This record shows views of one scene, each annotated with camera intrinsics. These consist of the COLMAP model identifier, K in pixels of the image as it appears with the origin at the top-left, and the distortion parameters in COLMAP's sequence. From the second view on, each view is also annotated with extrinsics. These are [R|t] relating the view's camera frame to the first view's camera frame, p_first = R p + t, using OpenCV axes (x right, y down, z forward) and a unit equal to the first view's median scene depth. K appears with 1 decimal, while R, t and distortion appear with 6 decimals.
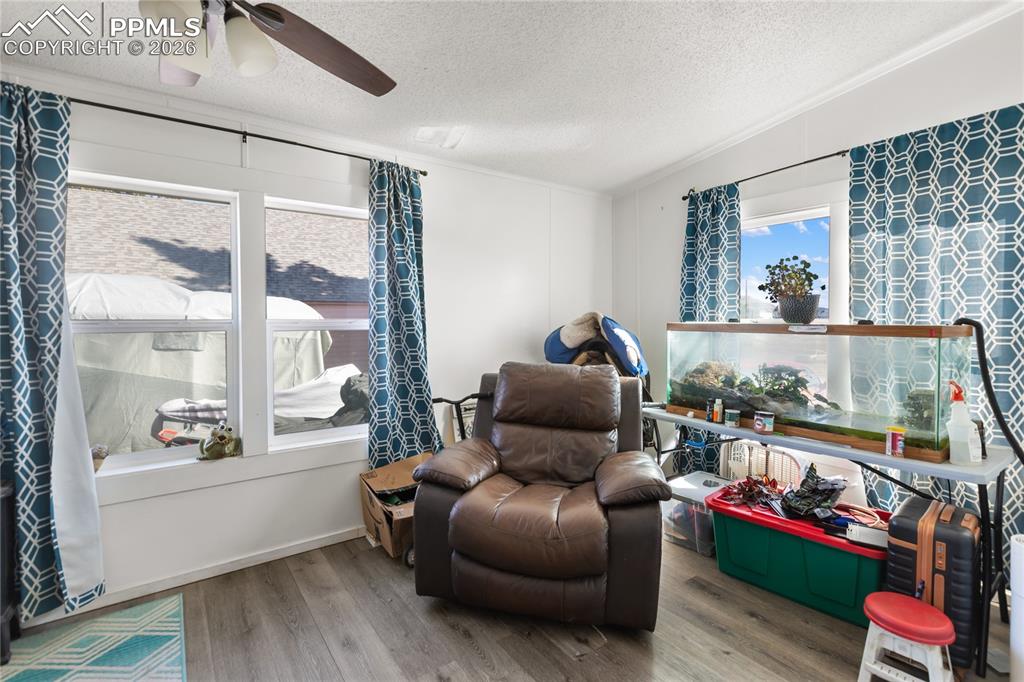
lens RADIAL K [[489.5, 0, 503.8], [0, 489.5, 315.8], [0, 0, 1]] dist [0.003771, 0.000329]
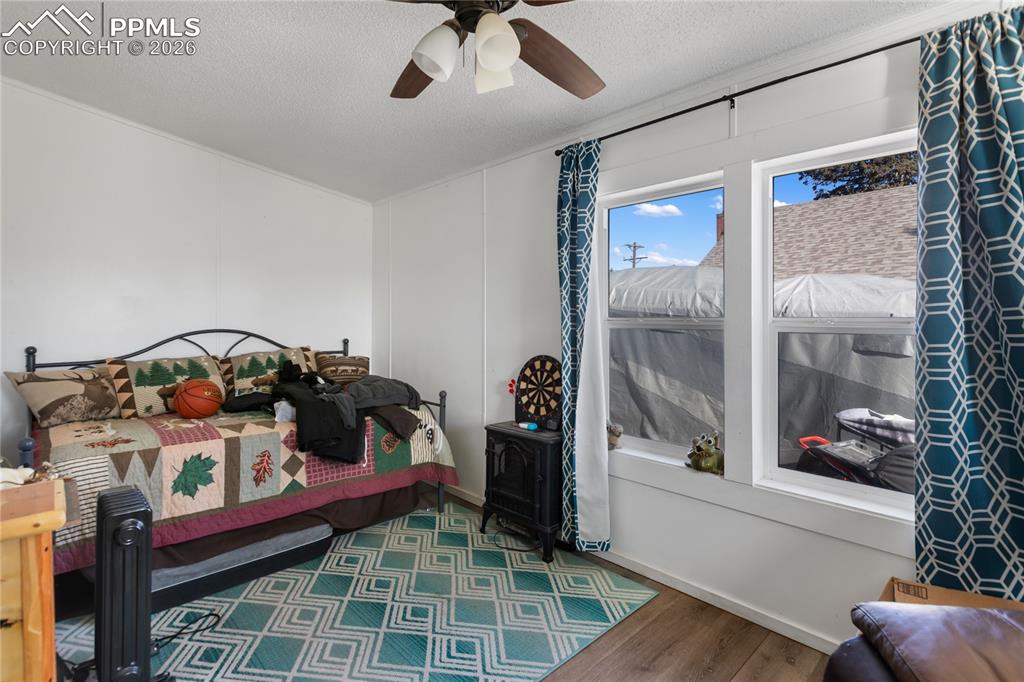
lens RADIAL K [[489.5, 0, 503.8], [0, 489.5, 315.8], [0, 0, 1]] dist [0.003771, 0.000329]
pose [[0.136965, -0.002954, -0.990571, 0.225151], [0.004462, 0.999987, -0.002365, 0.004447], [0.990566, -0.004096, 0.136977, 0.436447]]
